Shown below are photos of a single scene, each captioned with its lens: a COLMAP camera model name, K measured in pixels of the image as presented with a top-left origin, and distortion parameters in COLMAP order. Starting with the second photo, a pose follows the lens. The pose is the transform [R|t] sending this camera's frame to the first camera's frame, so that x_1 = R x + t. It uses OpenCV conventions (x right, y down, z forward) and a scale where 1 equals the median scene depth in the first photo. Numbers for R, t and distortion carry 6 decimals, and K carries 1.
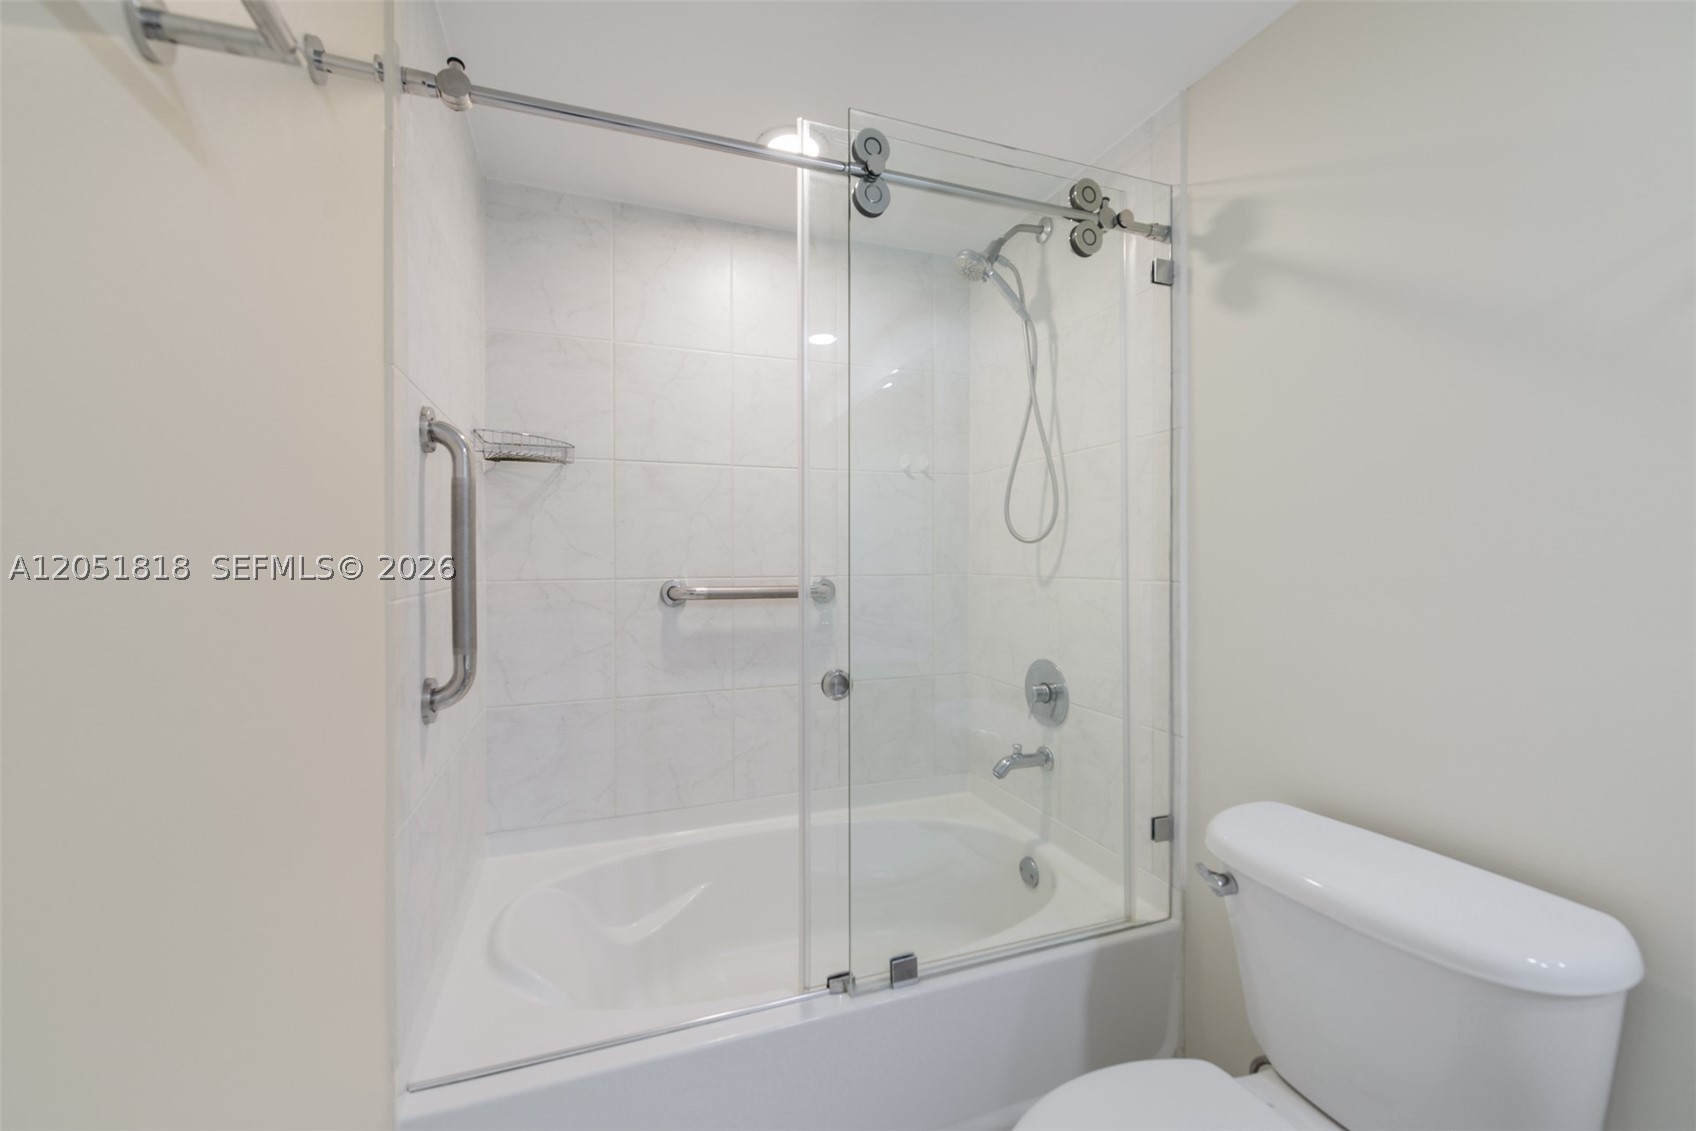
lens RADIAL K [[674.9, 0, 847.4], [0, 674.9, 563.1], [0, 0, 1]] dist [0.005910, -0.002760]
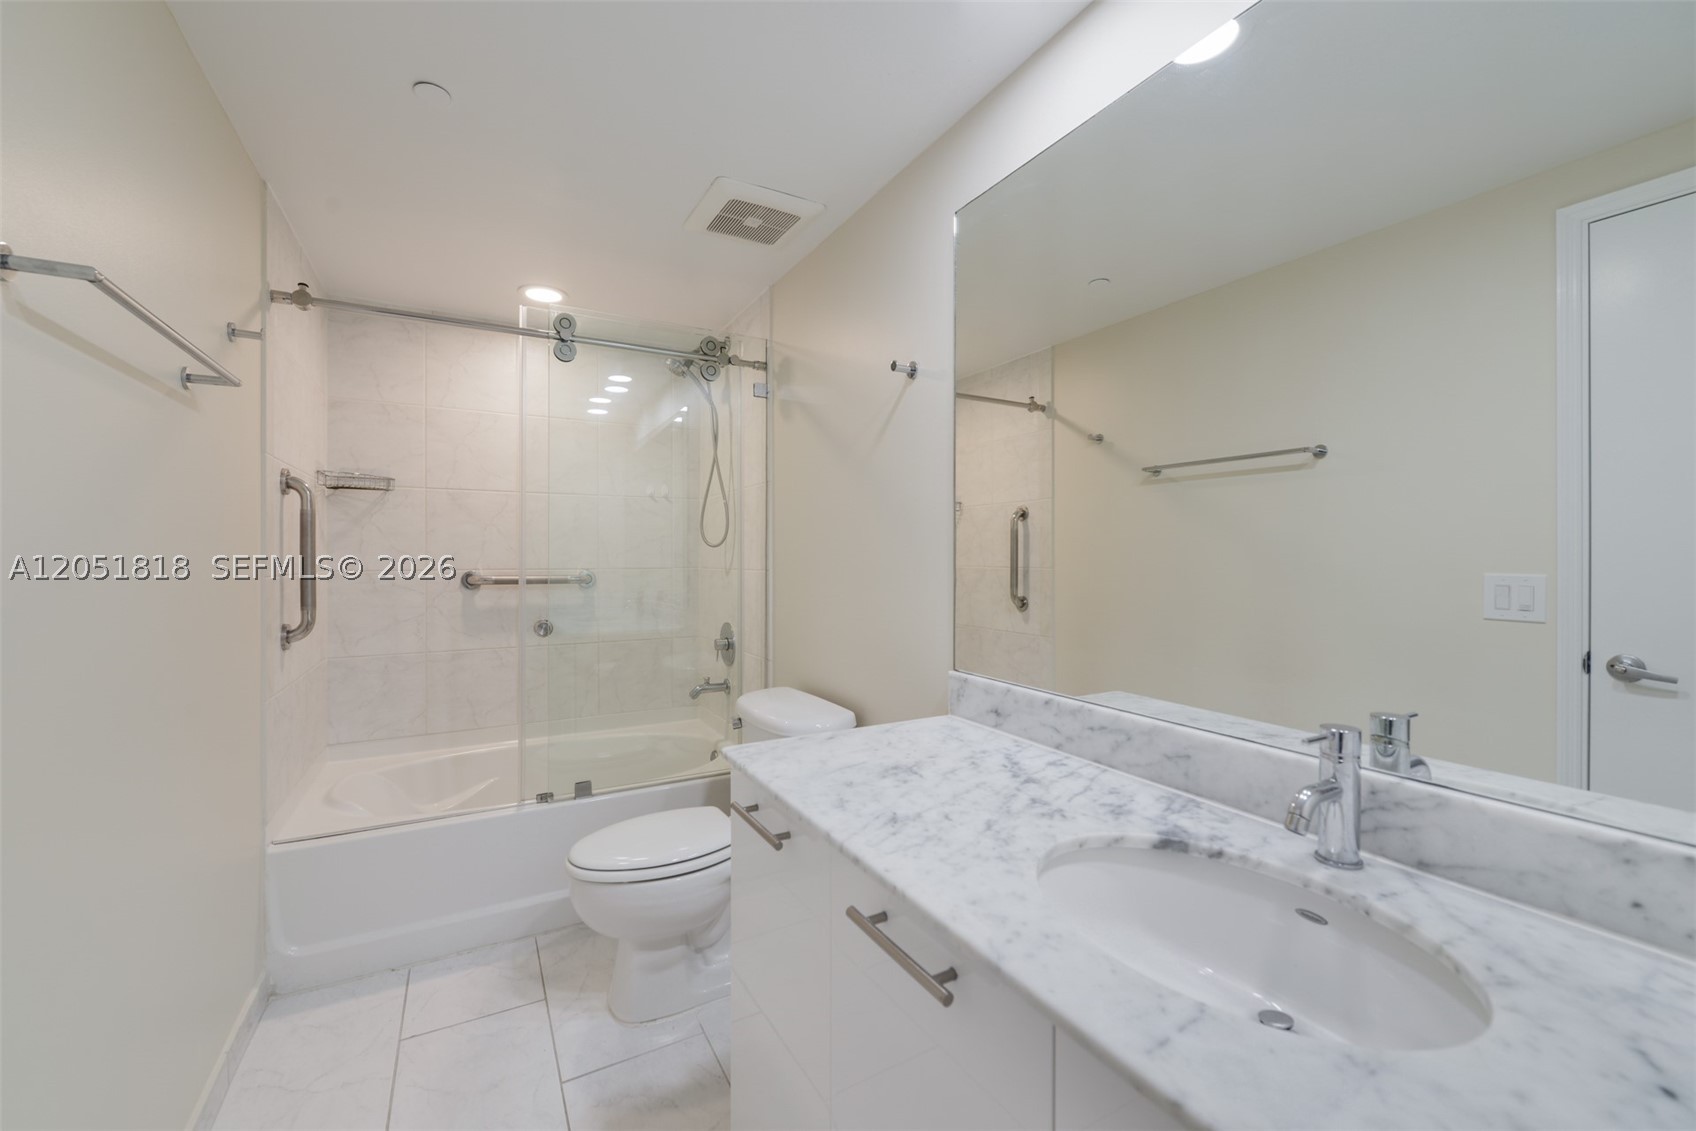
lens RADIAL K [[674.9, 0, 845.0], [0, 674.9, 561.4], [0, 0, 1]] dist [0.005910, -0.002760]
pose [[0.989811, 0.002009, 0.142374, 0.453267], [-0.001810, 0.999997, -0.001526, 0.006777], [-0.142376, 0.001252, 0.989812, -0.754732]]
